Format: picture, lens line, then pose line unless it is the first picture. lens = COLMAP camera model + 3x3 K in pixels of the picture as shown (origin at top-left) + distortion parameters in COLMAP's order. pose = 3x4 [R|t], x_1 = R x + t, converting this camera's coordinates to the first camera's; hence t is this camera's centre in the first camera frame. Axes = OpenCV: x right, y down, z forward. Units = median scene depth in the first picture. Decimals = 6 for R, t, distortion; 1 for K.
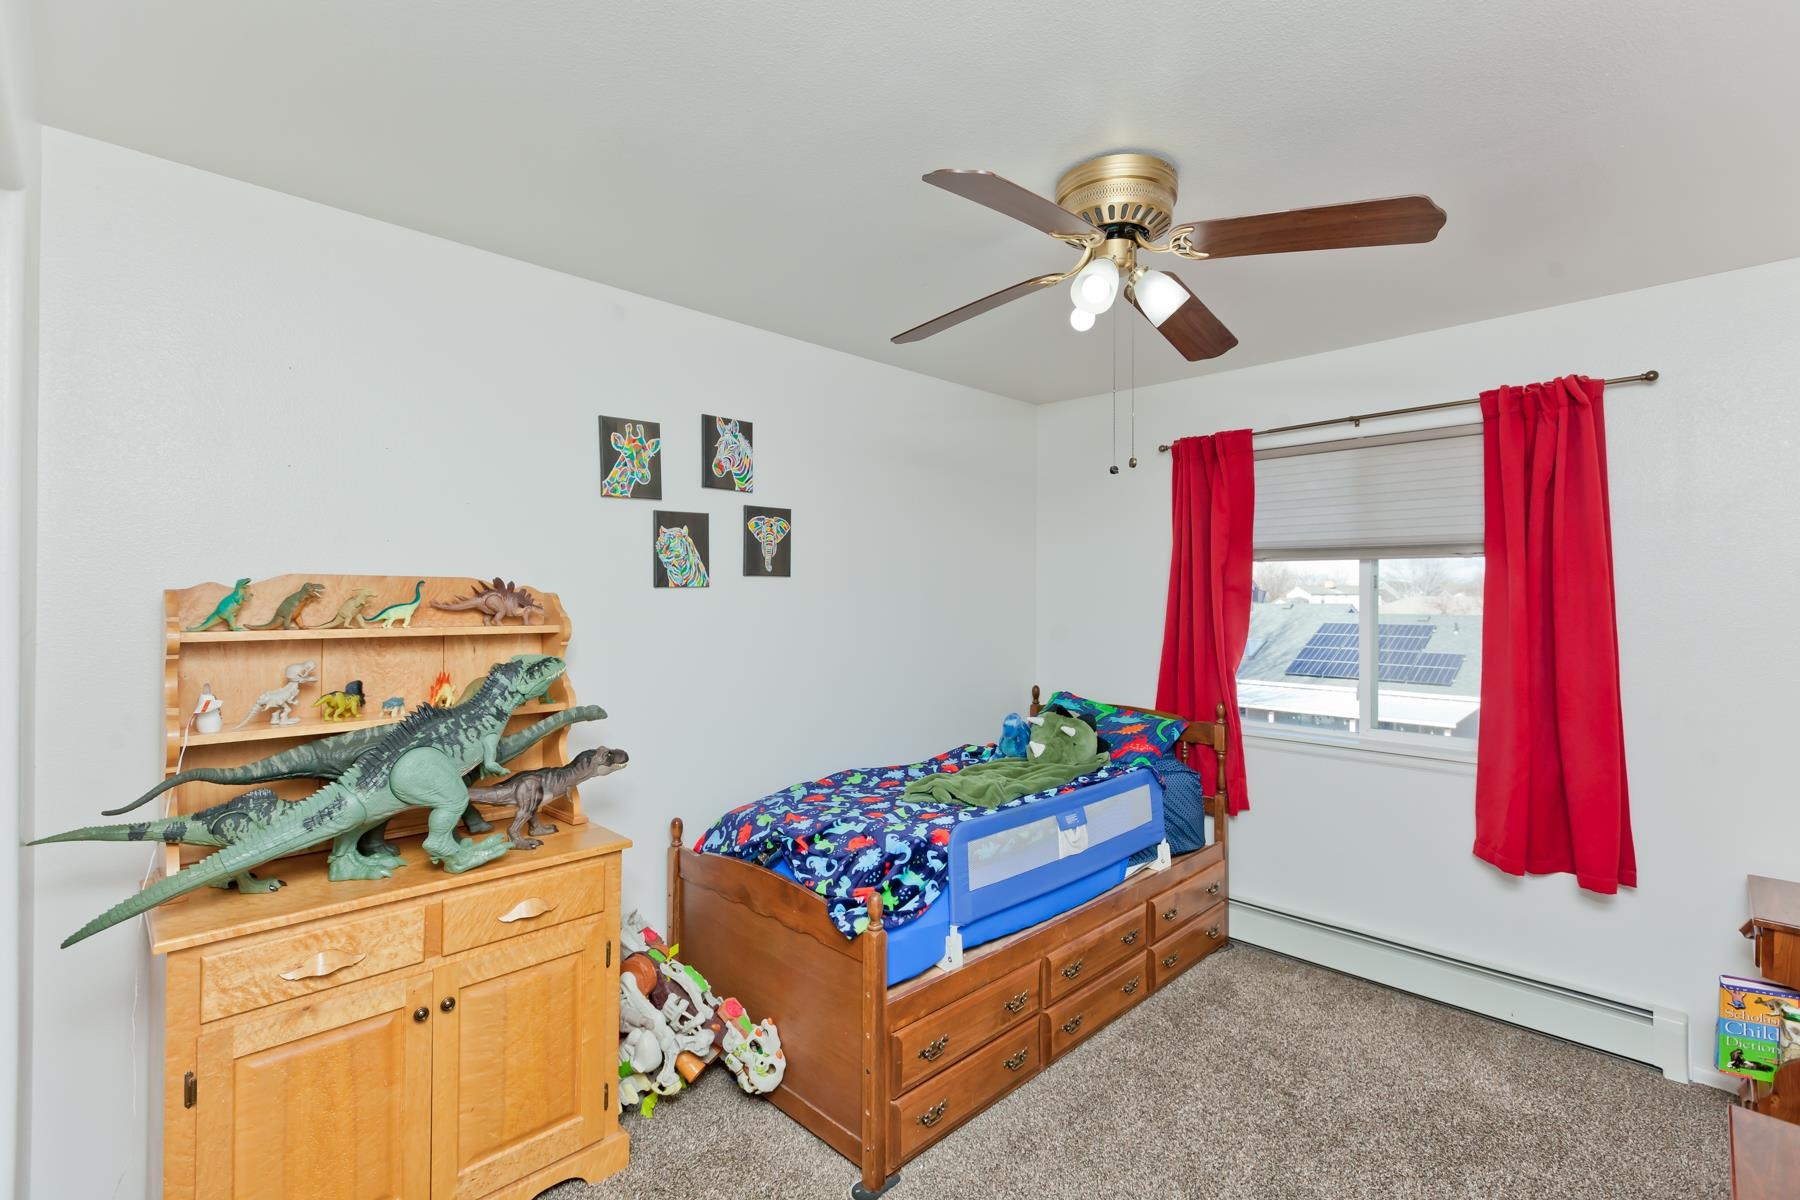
lens RADIAL K [[814.7, 0, 889.1], [0, 814.7, 596.9], [0, 0, 1]] dist [0.018071, 0.000064]
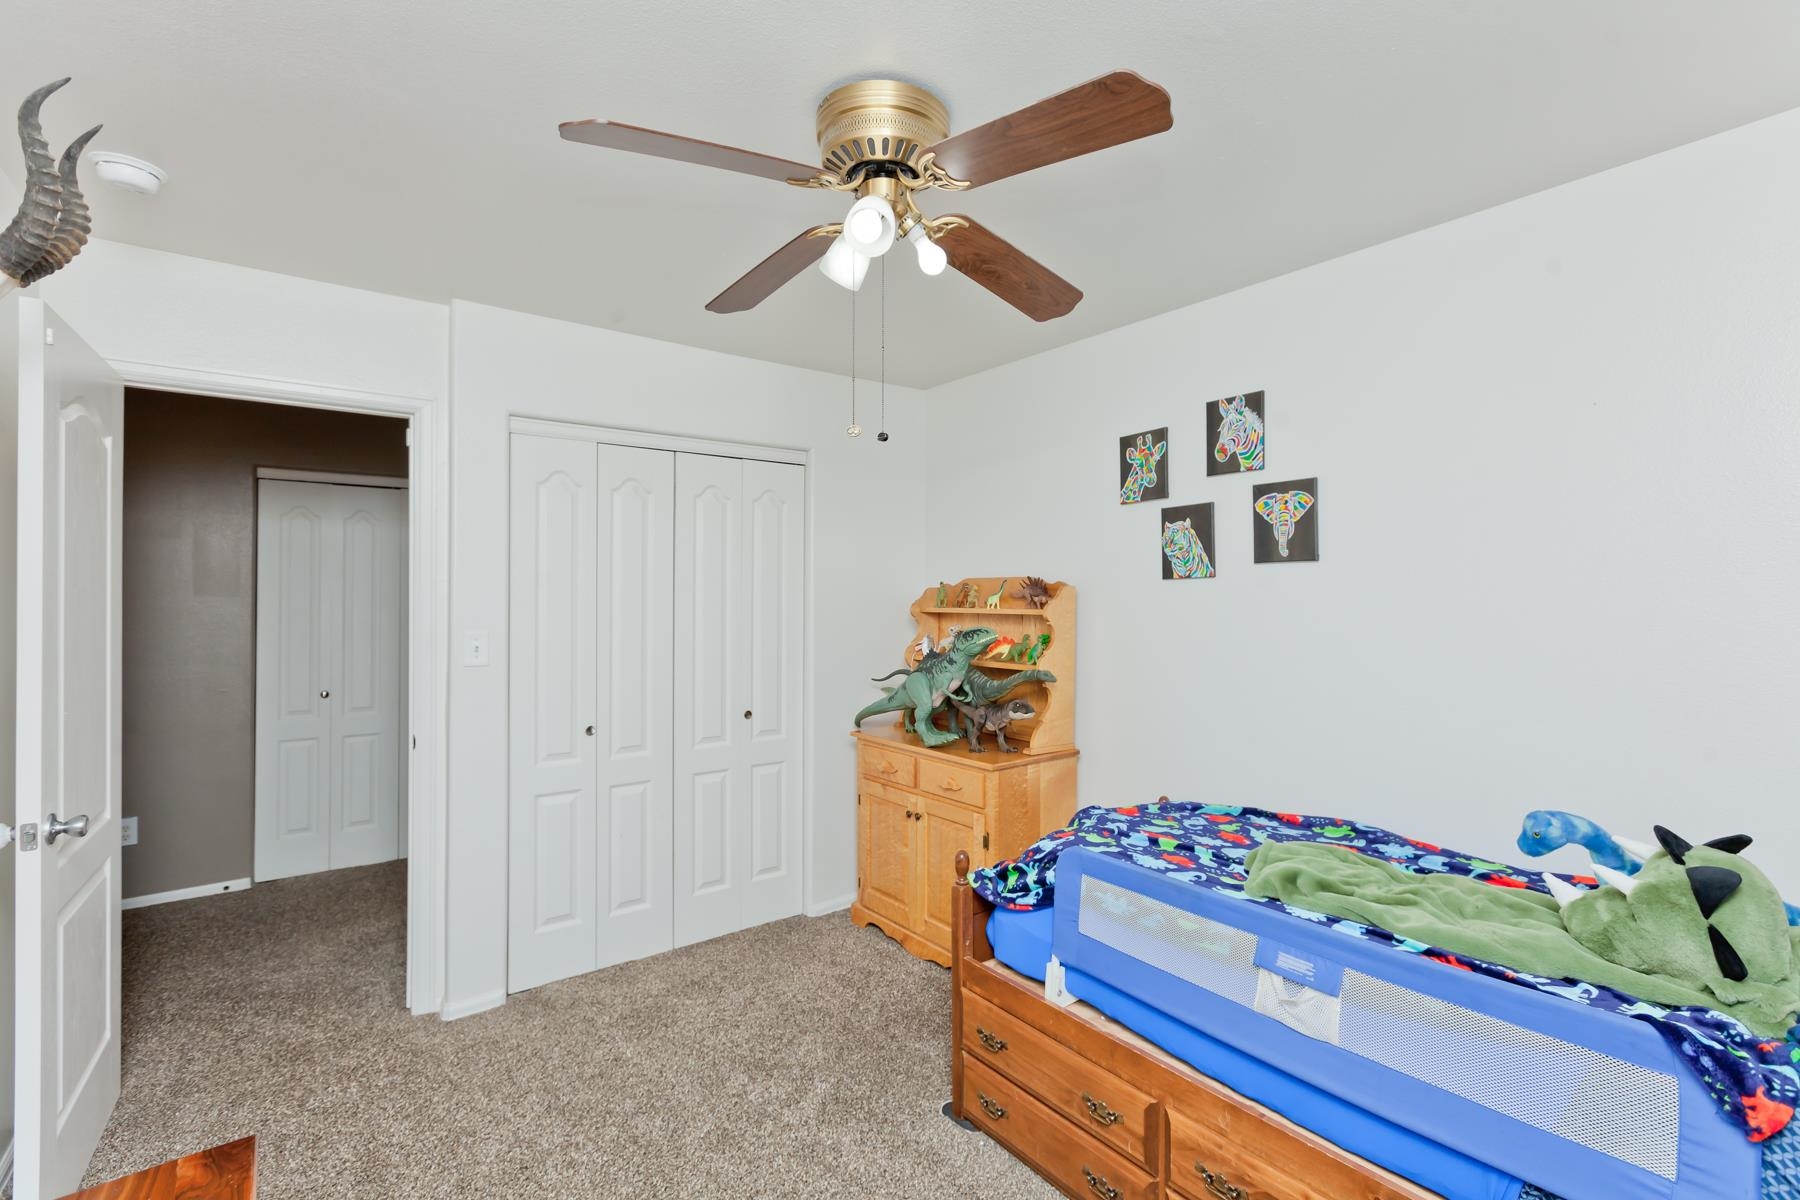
lens RADIAL K [[800.5, 0, 927.0], [0, 800.5, 594.5], [0, 0, 1]] dist [0.016303, 0.000250]
pose [[-0.090971, -0.007948, -0.995822, 0.786432], [-0.002412, 0.999967, -0.007760, 0.017081], [0.995851, 0.001696, -0.090987, 0.770562]]
